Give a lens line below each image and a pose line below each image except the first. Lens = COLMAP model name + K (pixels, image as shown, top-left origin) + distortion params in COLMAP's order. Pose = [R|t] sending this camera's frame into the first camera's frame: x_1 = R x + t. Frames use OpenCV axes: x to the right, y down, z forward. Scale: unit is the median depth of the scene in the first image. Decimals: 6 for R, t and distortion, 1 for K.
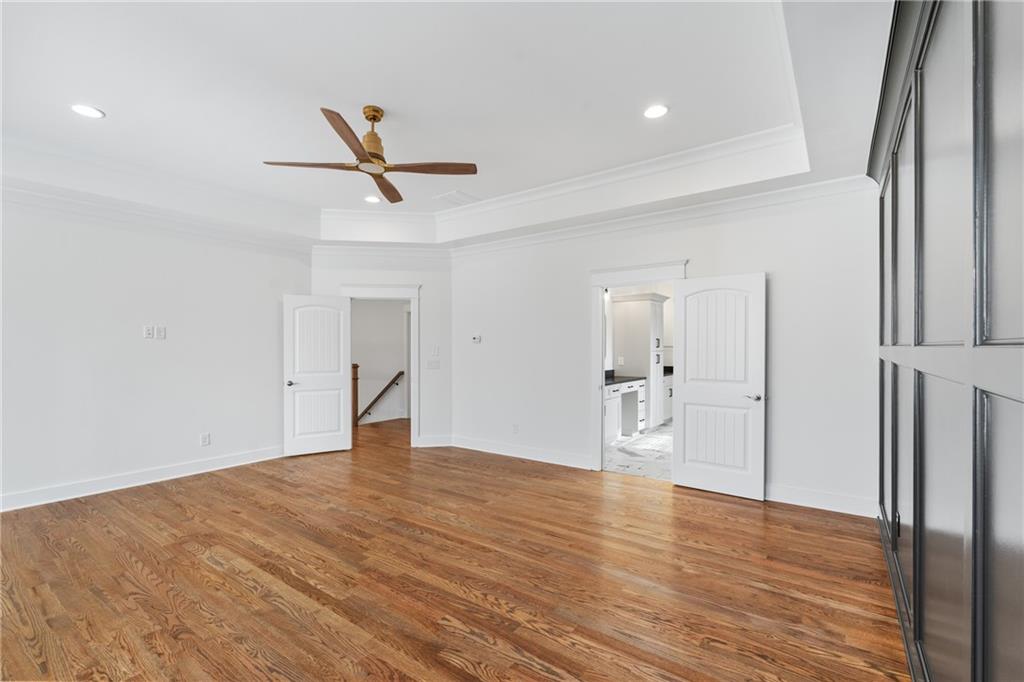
lens RADIAL K [[451.6, 0, 513.2], [0, 451.6, 347.2], [0, 0, 1]] dist [-0.004104, -0.000062]
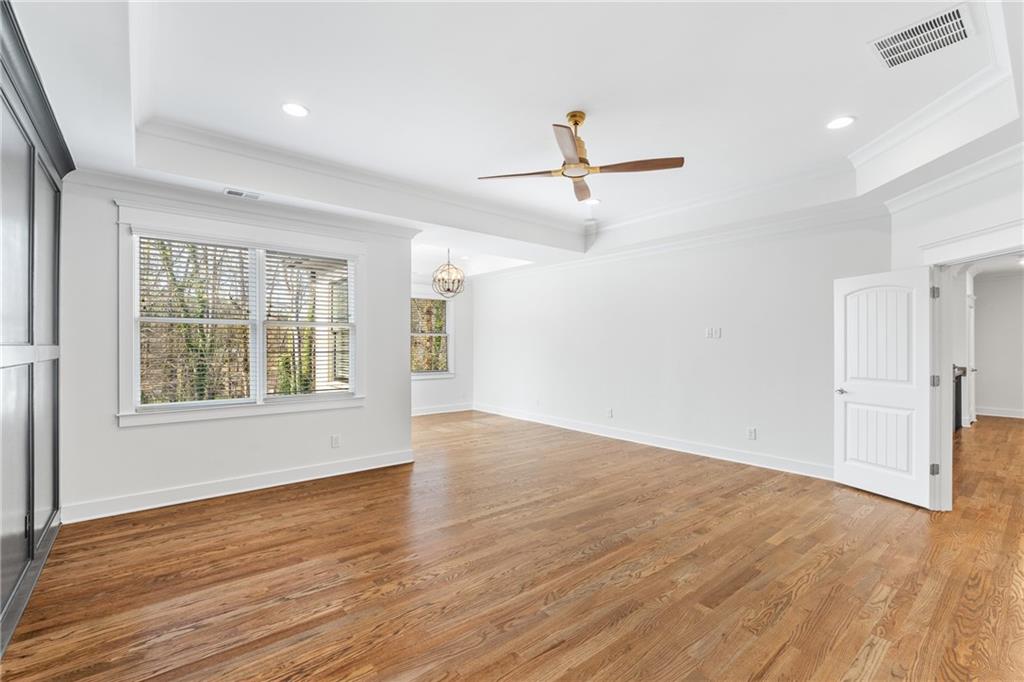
lens RADIAL K [[451.6, 0, 508.7], [0, 451.6, 346.7], [0, 0, 1]] dist [-0.004104, -0.000062]
pose [[-0.254442, 0.003448, -0.967082, 0.732232], [-0.001543, 0.999991, 0.003971, -0.000002], [0.967087, 0.002502, -0.254434, 1.133479]]
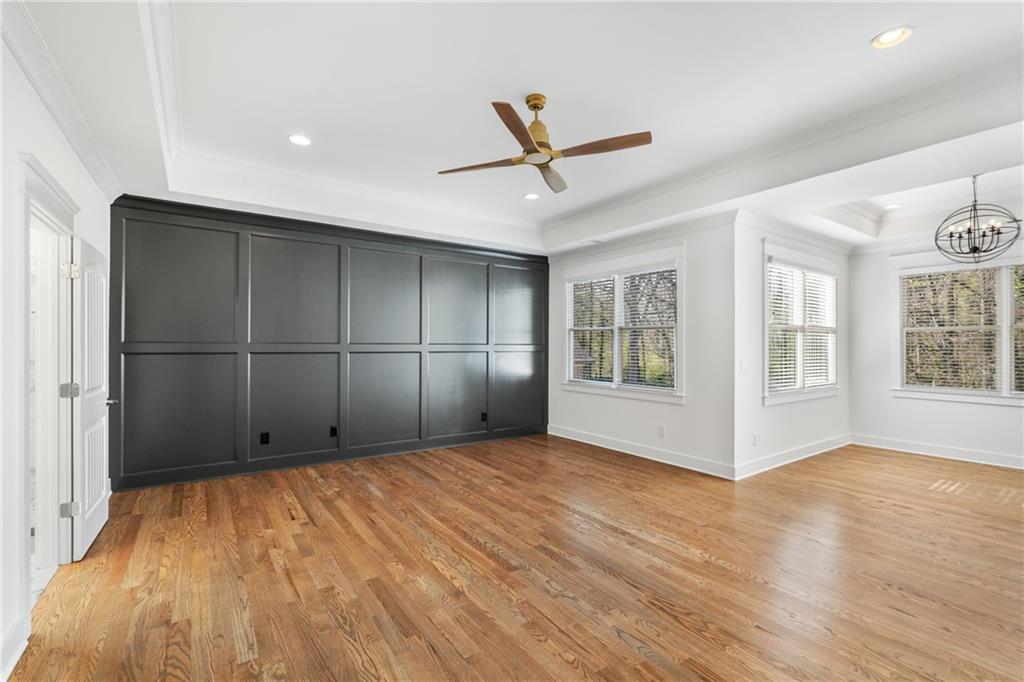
lens RADIAL K [[451.6, 0, 512.0], [0, 451.6, 342.1], [0, 0, 1]] dist [-0.004104, -0.000062]
pose [[-0.944585, -0.002216, 0.328259, -0.587624], [-0.004497, 0.999971, -0.006191, 0.001438], [-0.328236, -0.007324, -0.944567, 1.961806]]
